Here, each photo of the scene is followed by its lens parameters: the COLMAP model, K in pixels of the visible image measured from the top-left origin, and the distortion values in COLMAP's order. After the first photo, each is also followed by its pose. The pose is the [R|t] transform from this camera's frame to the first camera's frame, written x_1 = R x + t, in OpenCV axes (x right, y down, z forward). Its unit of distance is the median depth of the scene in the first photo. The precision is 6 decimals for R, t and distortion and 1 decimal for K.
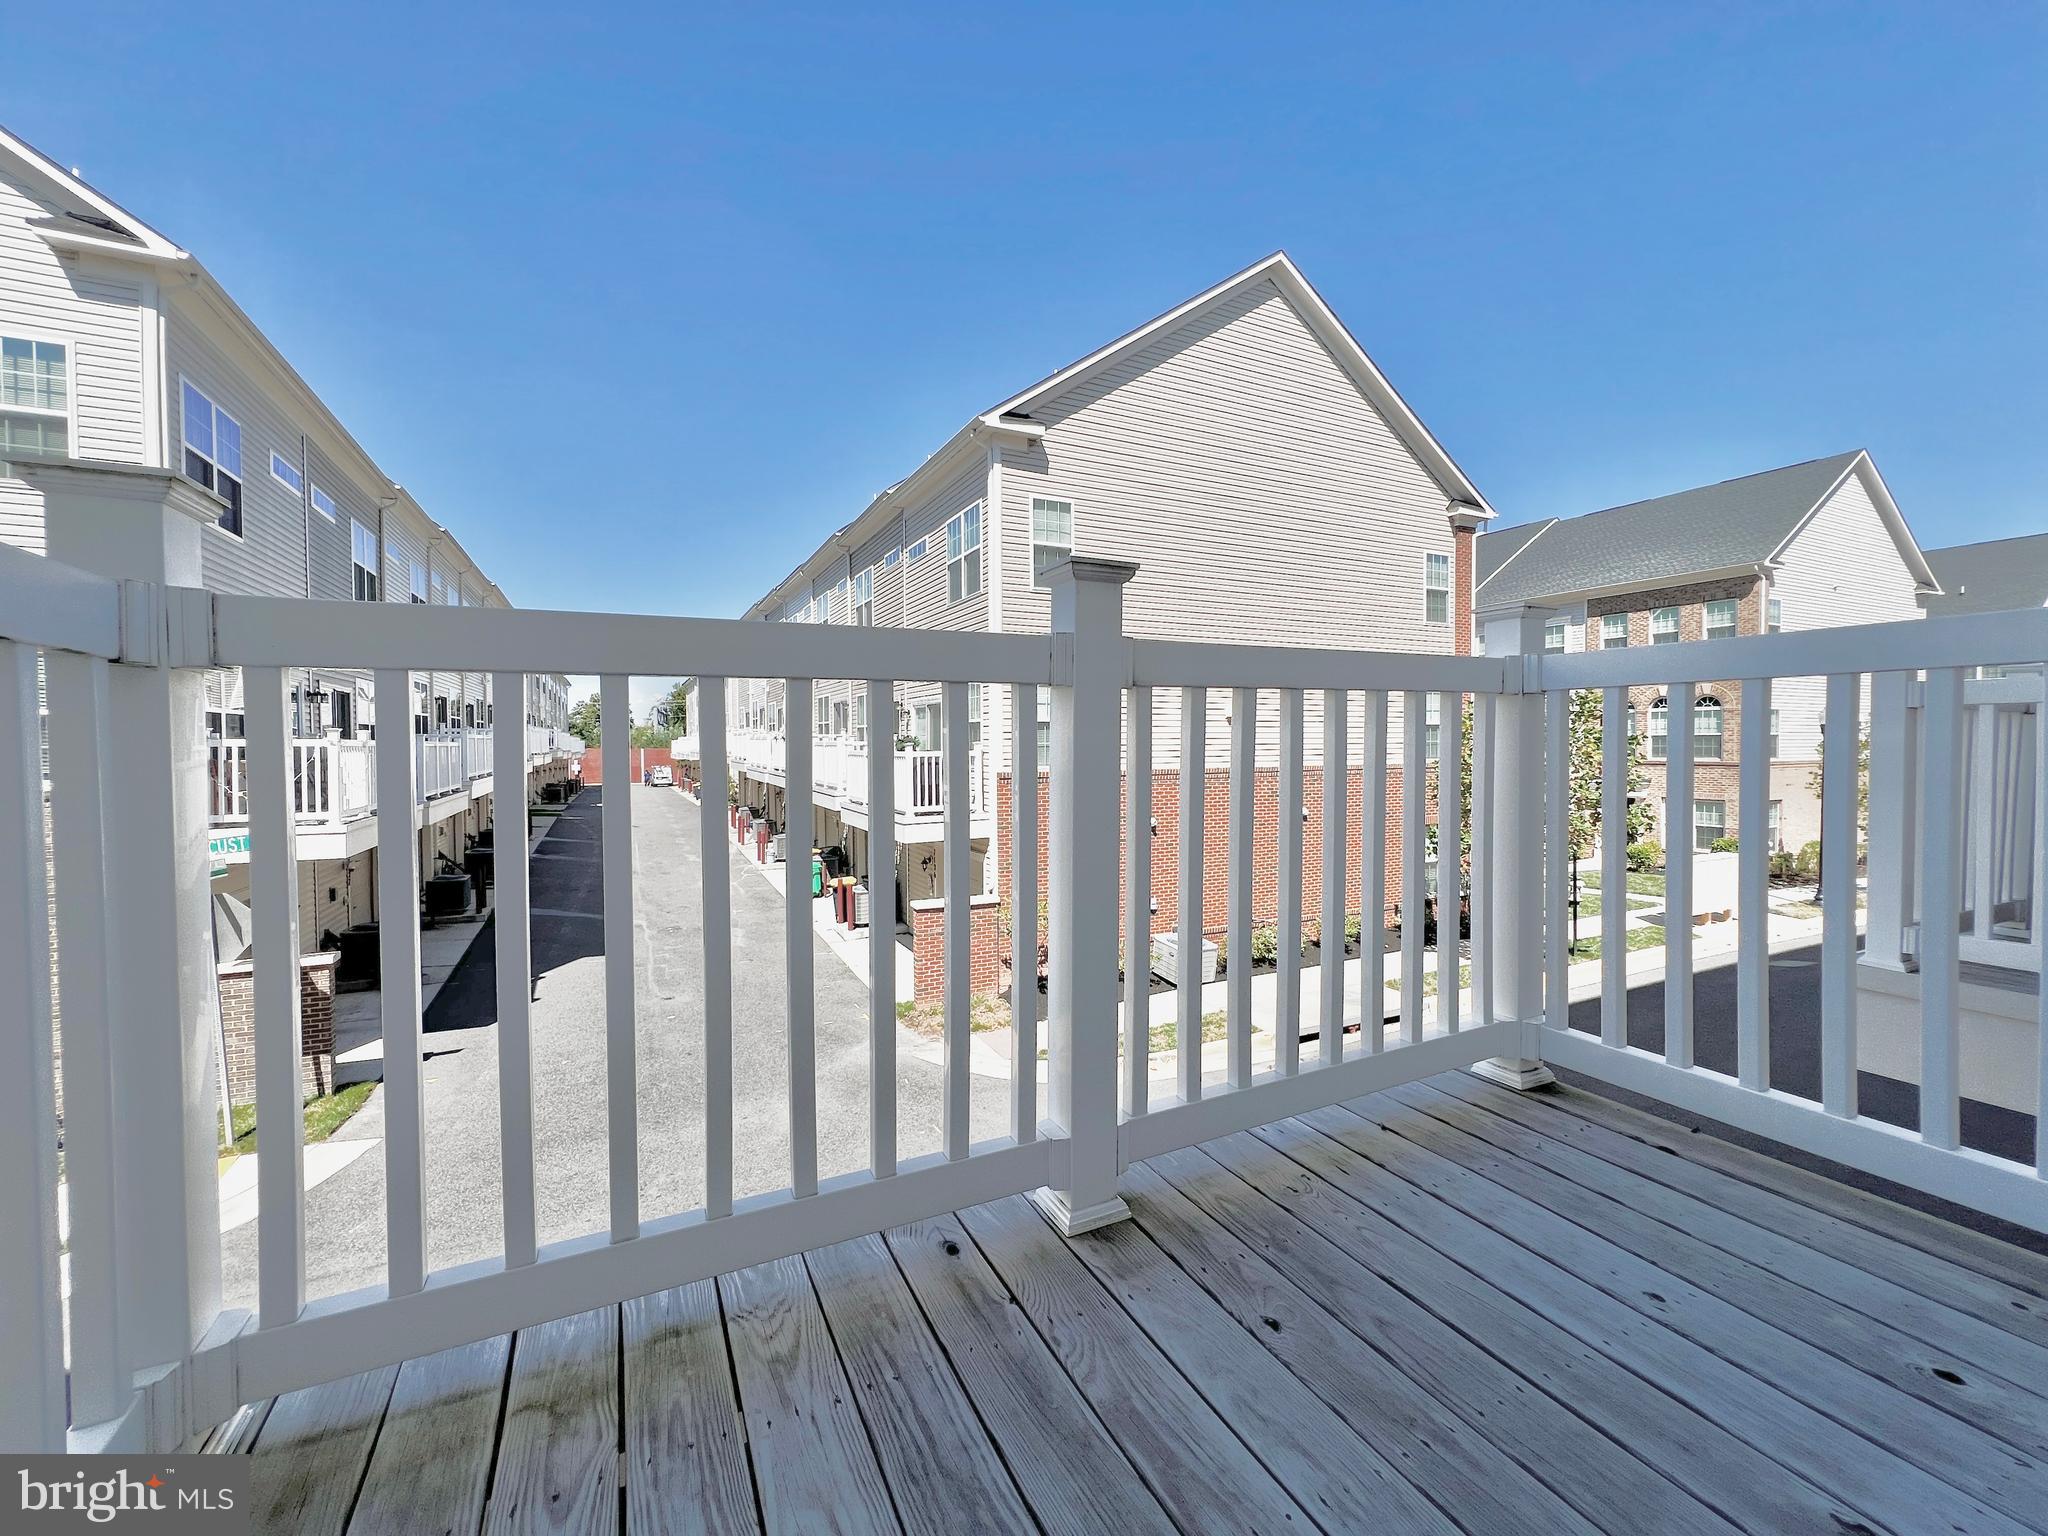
lens RADIAL K [[827.0, 0, 1024.2], [0, 827.0, 759.4], [0, 0, 1]] dist [-0.011201, 0.003568]
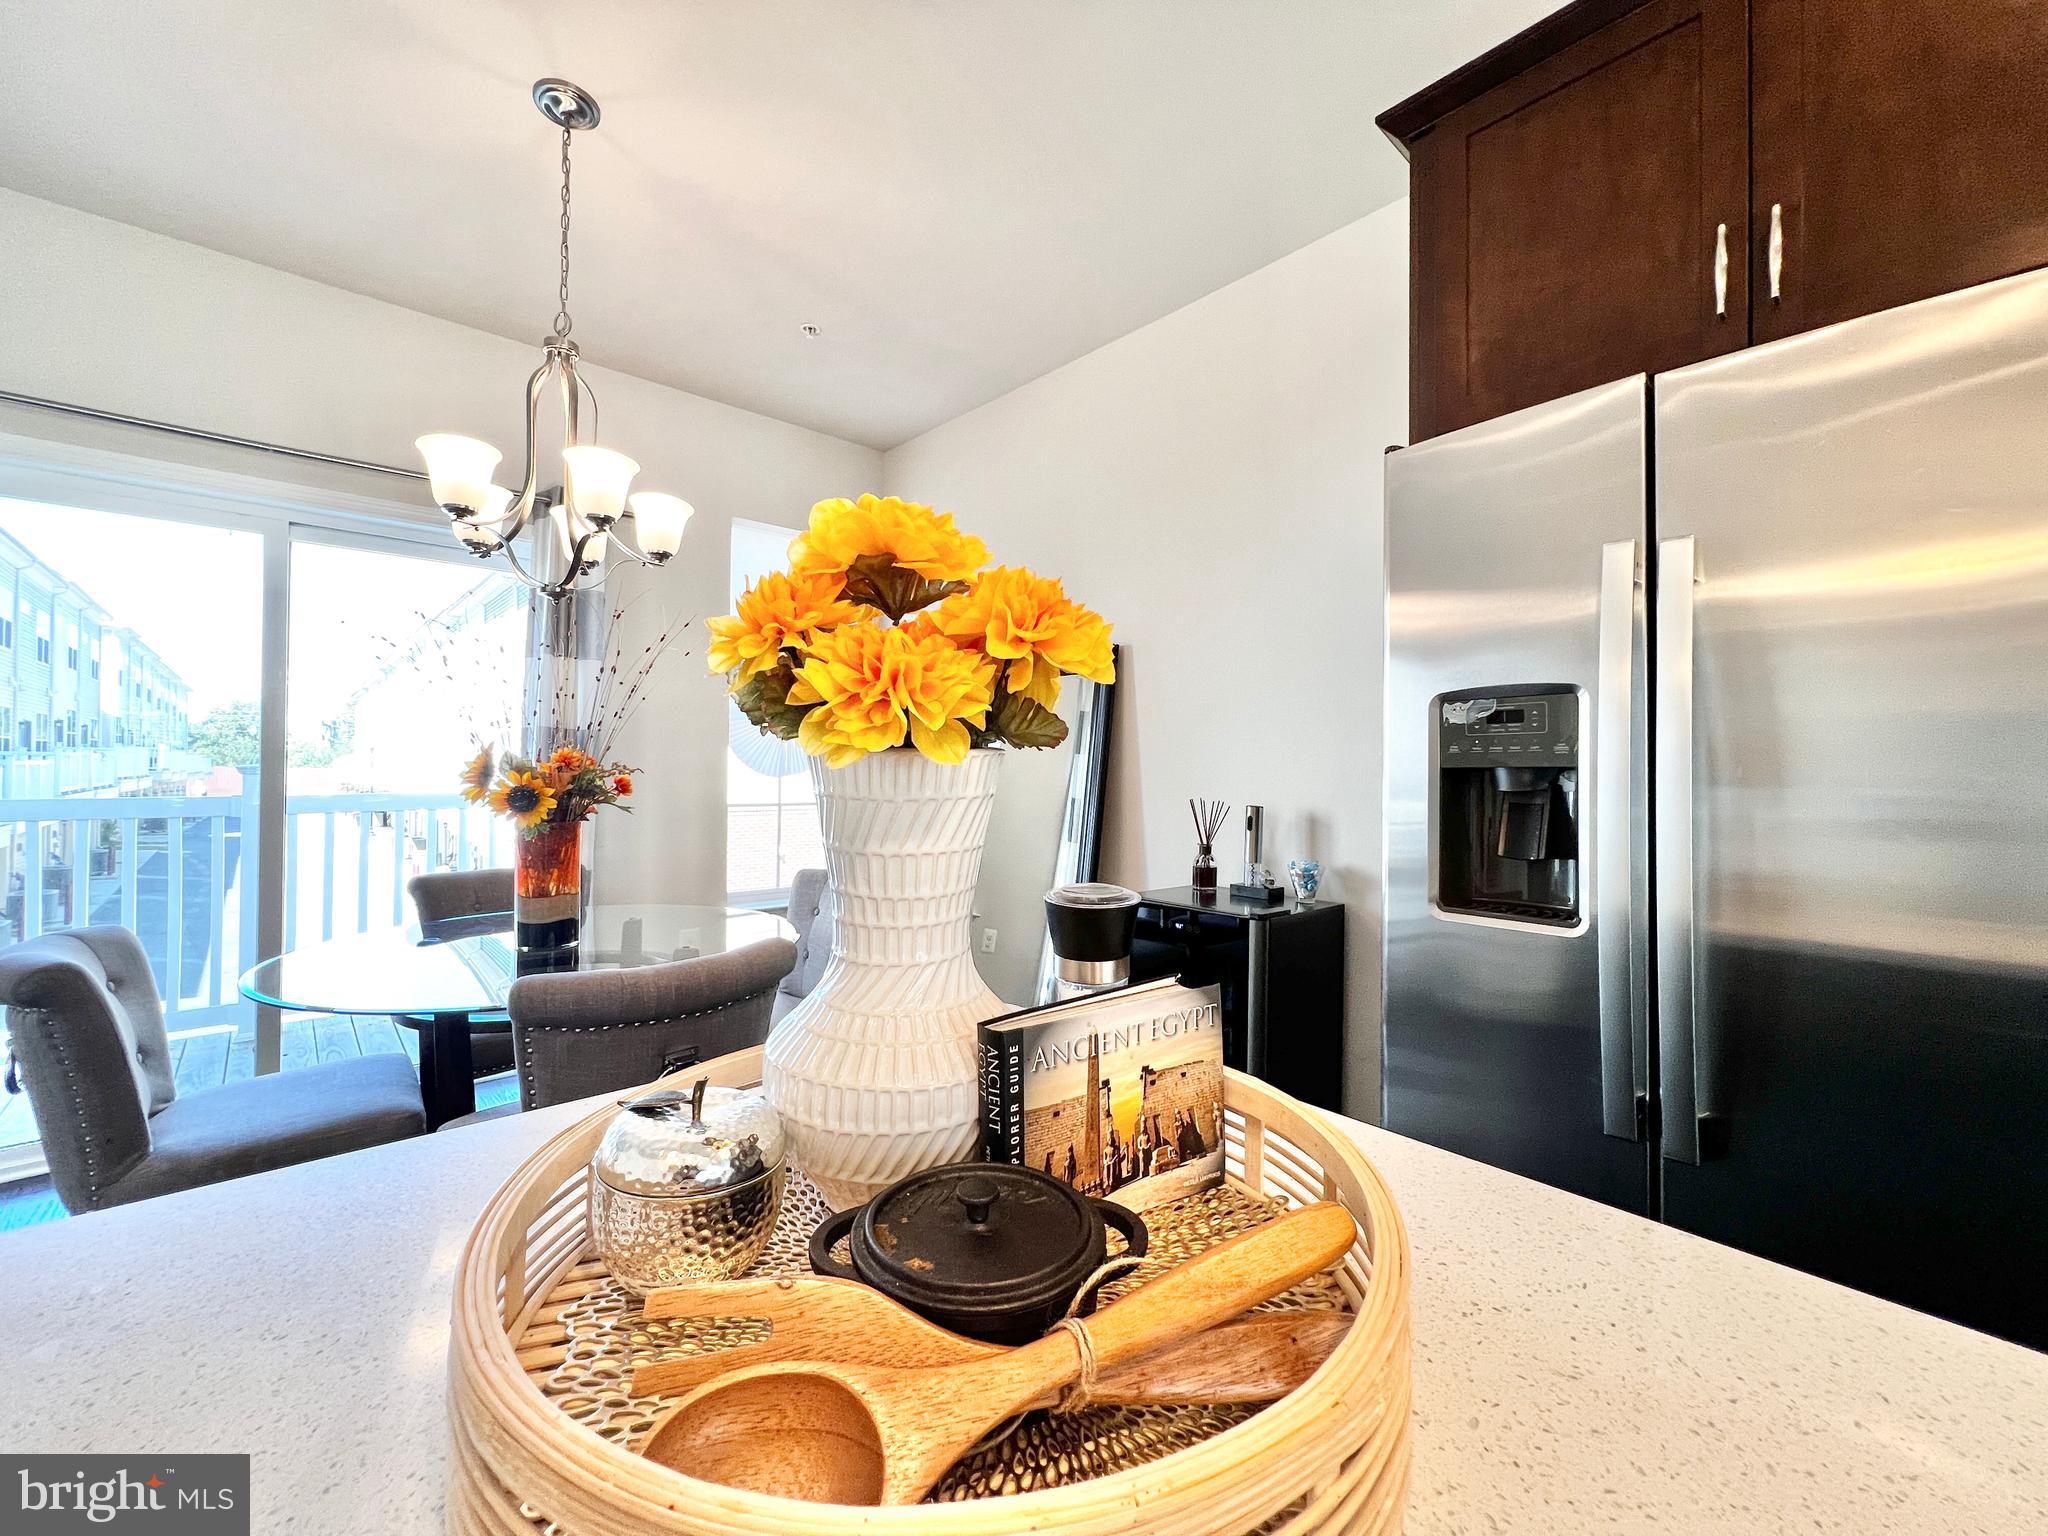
lens RADIAL K [[837.3, 0, 1024.0], [0, 837.3, 768.0], [0, 0, 1]] dist [0.001440, 0.000299]
pose [[0.955572, 0.008458, 0.294637, 0.368125], [0.001401, 0.999447, -0.033235, 0.052995], [-0.294755, 0.032171, 0.955031, -0.779947]]
